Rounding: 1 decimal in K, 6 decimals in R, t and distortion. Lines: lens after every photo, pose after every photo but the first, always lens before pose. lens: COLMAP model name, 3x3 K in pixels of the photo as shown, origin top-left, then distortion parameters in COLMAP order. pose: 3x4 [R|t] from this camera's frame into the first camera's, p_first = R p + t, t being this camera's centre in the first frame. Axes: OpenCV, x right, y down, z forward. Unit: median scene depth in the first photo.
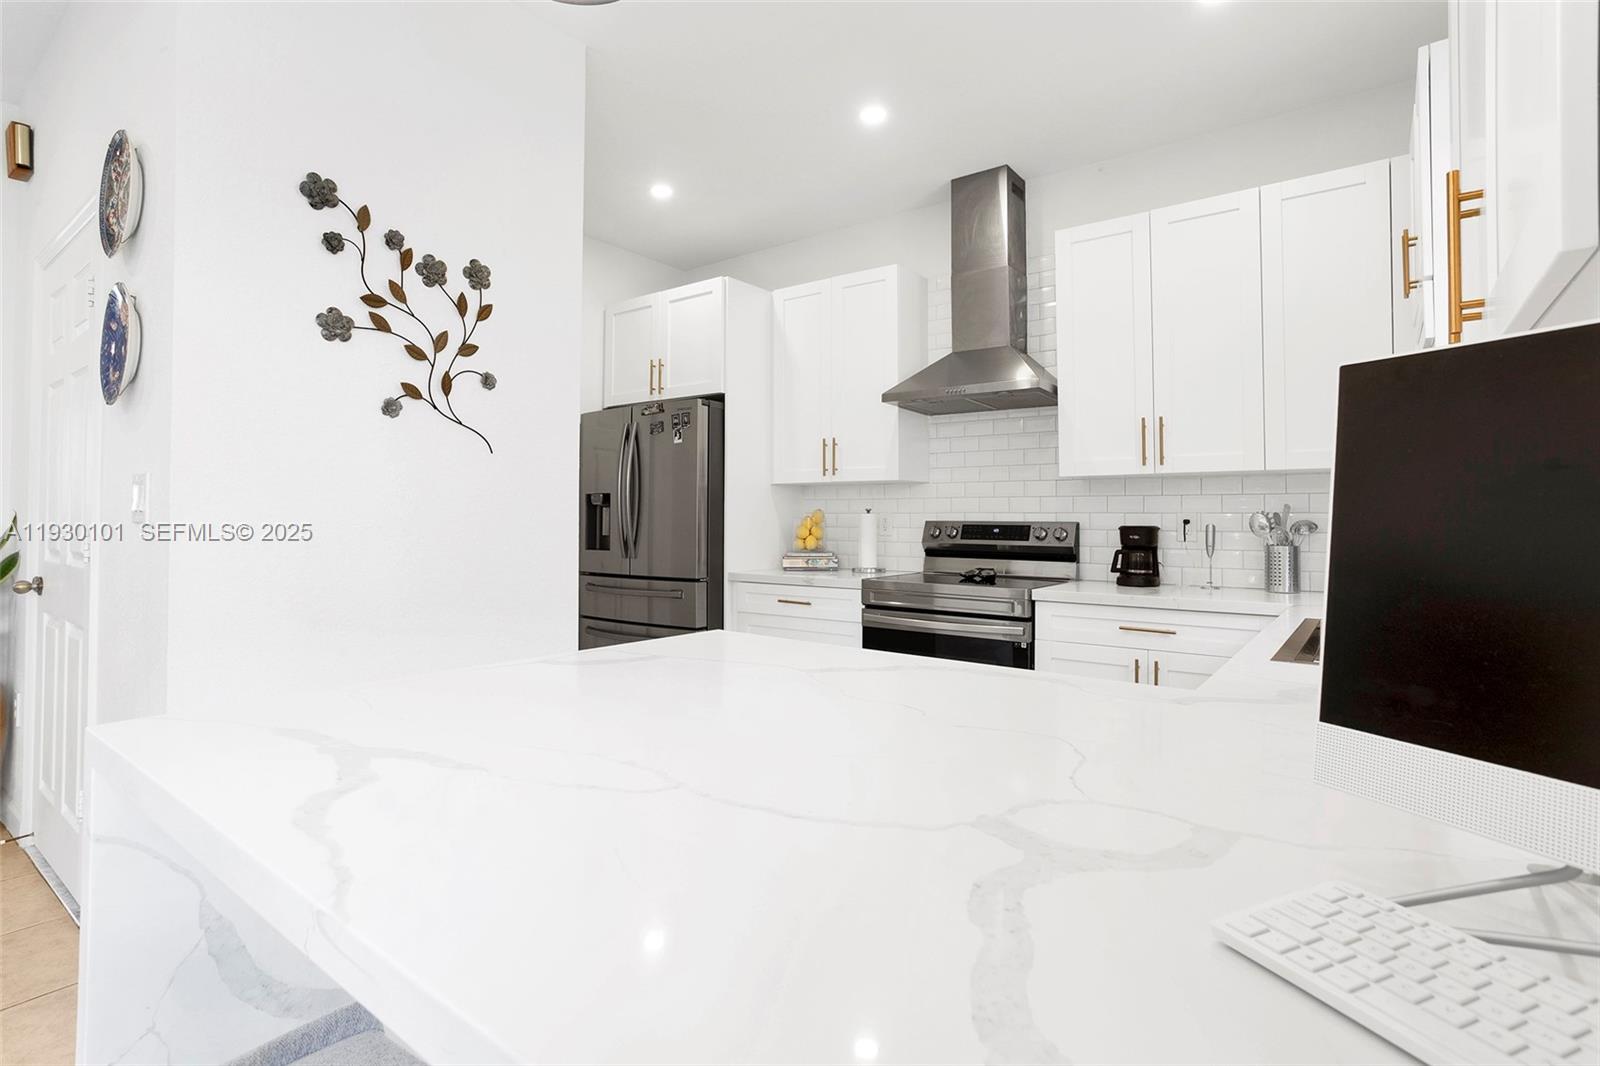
lens RADIAL K [[797.5, 0, 800.0], [0, 797.5, 533.0], [0, 0, 1]] dist [-0.001103, -0.000282]
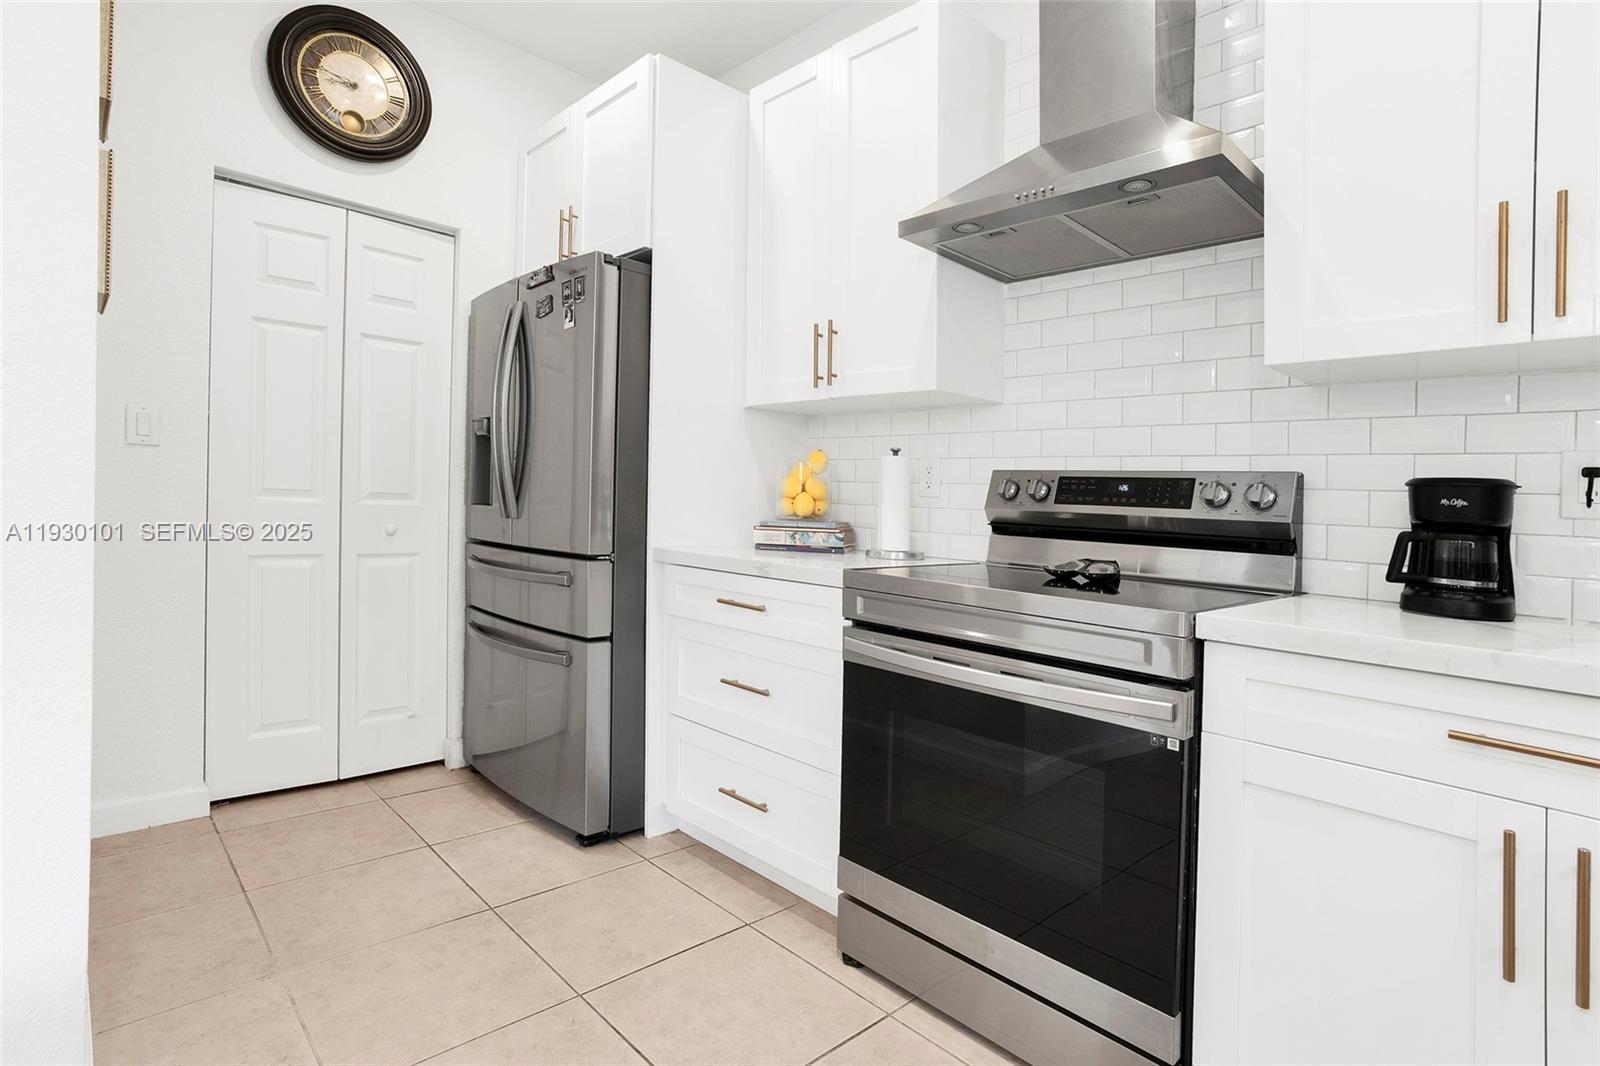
lens RADIAL K [[769.7, 0, 801.8], [0, 769.7, 485.7], [0, 0, 1]] dist [-0.034743, 0.033408]
pose [[0.981313, 0.028729, -0.190260, 0.134786], [-0.036554, 0.998619, -0.037743, 0.021831], [0.188913, 0.043993, 0.981008, 0.470718]]
